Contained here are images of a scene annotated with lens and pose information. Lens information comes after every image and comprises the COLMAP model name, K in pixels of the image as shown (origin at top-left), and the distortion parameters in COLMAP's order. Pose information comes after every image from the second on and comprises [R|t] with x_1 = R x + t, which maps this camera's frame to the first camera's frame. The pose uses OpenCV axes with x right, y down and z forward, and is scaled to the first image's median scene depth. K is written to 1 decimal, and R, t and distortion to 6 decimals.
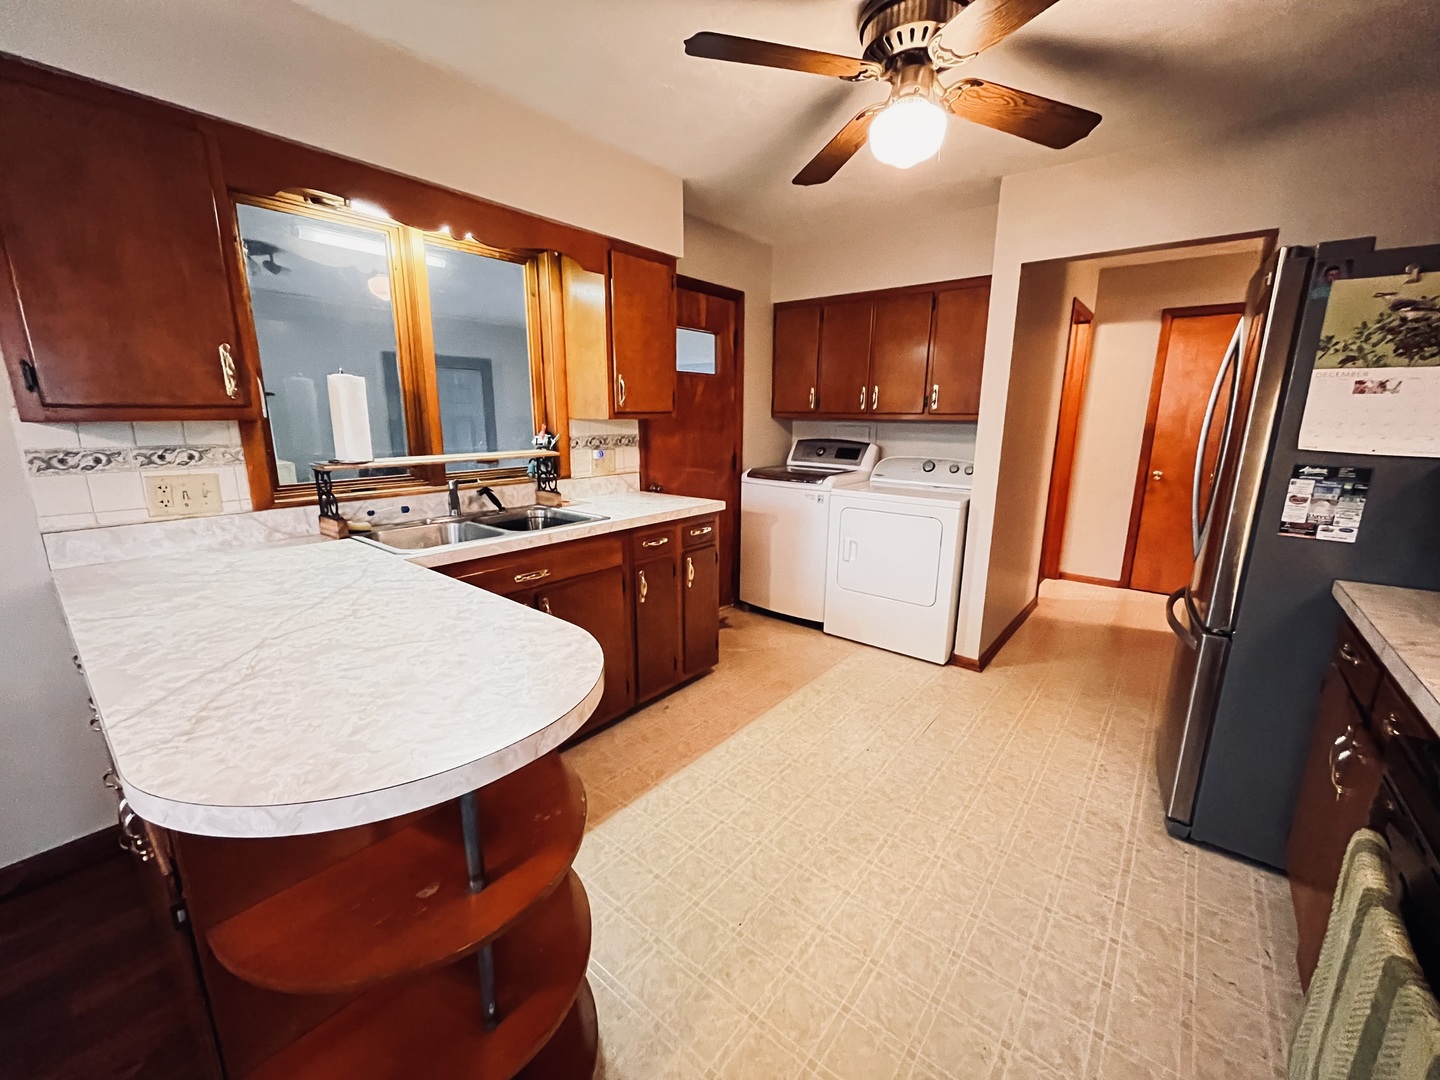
lens RADIAL K [[583.6, 0, 713.7], [0, 583.6, 536.6], [0, 0, 1]] dist [-0.001120, -0.000147]
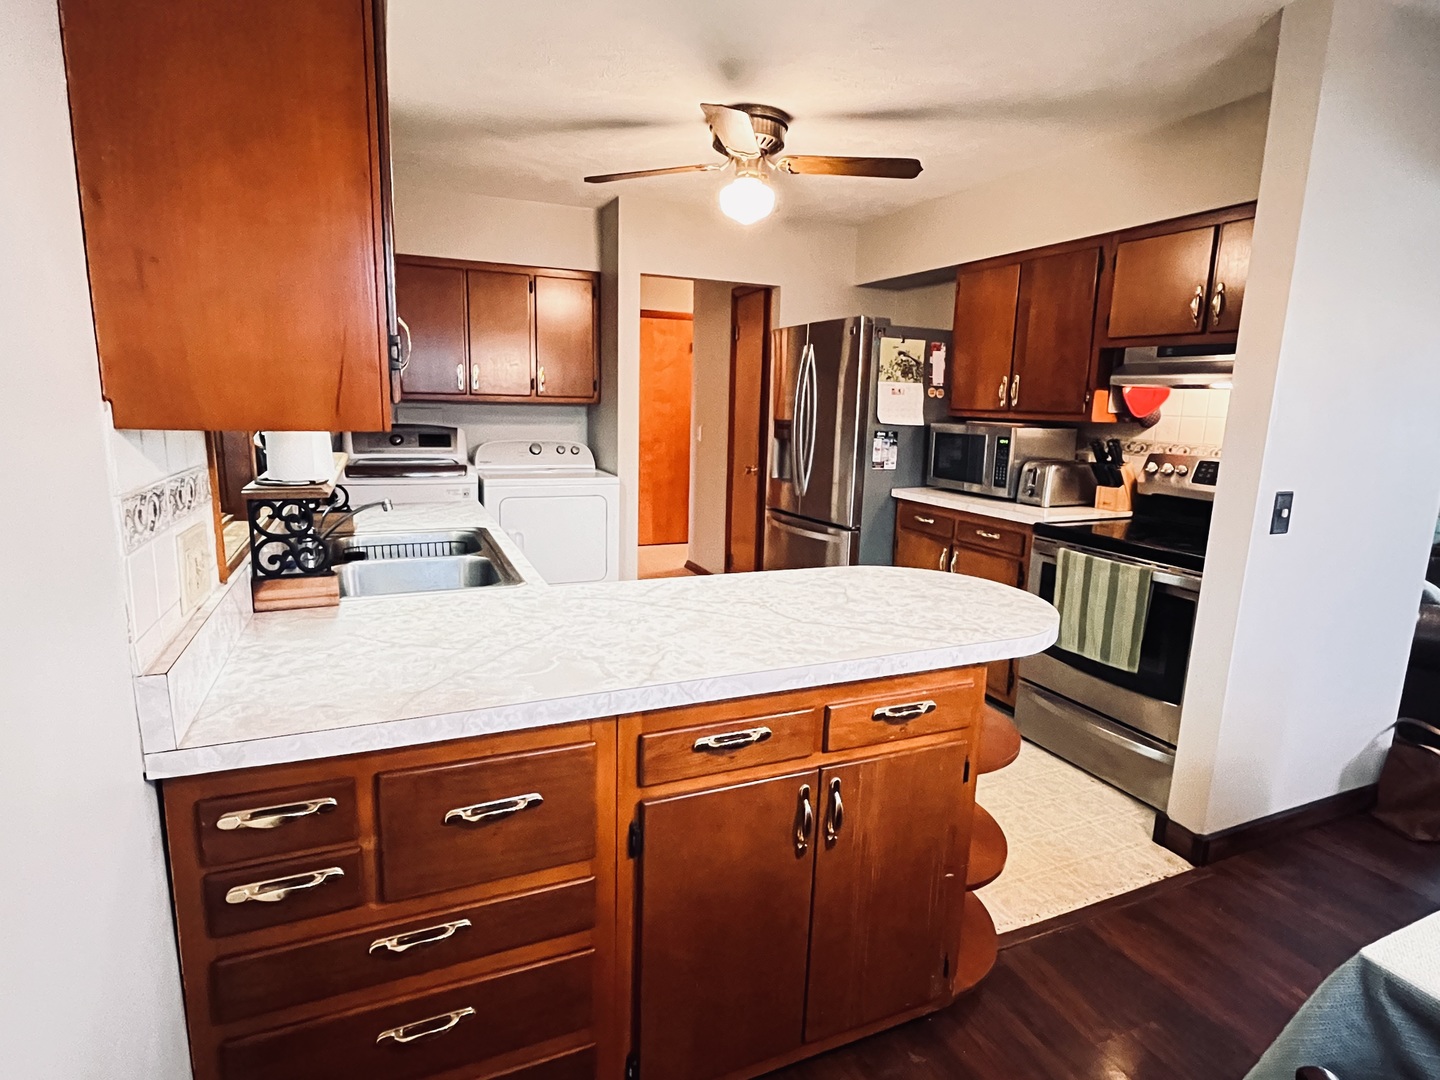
lens RADIAL K [[763.8, 0, 716.9], [0, 763.8, 536.7], [0, 0, 1]] dist [-0.000052, -0.000166]
pose [[0.452715, -0.156011, 0.877900, -1.491498], [0.163297, 0.982429, 0.090378, -0.096330], [-0.876575, 0.102443, 0.470237, 0.324838]]
